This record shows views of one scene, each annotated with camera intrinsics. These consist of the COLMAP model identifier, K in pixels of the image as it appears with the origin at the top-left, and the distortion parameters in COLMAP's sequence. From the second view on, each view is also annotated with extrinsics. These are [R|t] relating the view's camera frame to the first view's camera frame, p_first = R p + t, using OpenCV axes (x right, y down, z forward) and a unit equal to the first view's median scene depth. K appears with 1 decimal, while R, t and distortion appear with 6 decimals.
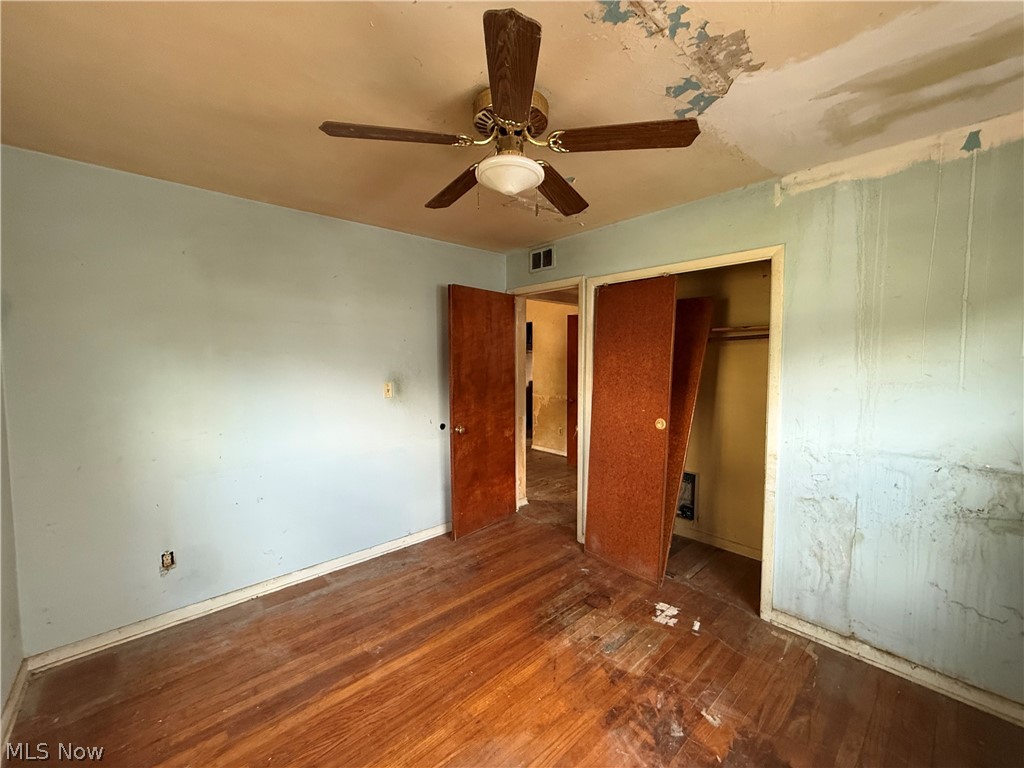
lens RADIAL K [[410.8, 0, 516.5], [0, 410.8, 386.0], [0, 0, 1]] dist [-0.000019, 0.000005]
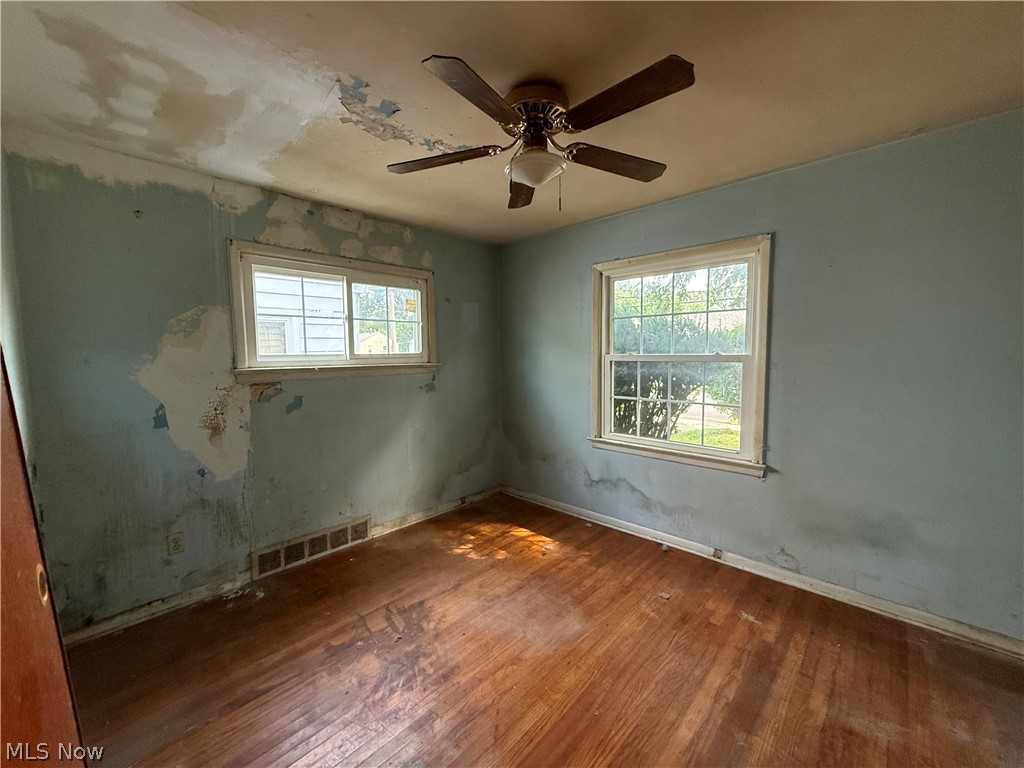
lens RADIAL K [[410.8, 0, 515.2], [0, 410.8, 381.1], [0, 0, 1]] dist [-0.000019, 0.000005]
pose [[-0.997602, 0.019459, -0.066422, 0.107478], [0.009565, 0.989218, 0.146141, -0.100043], [0.068550, 0.145155, -0.987031, 1.887178]]
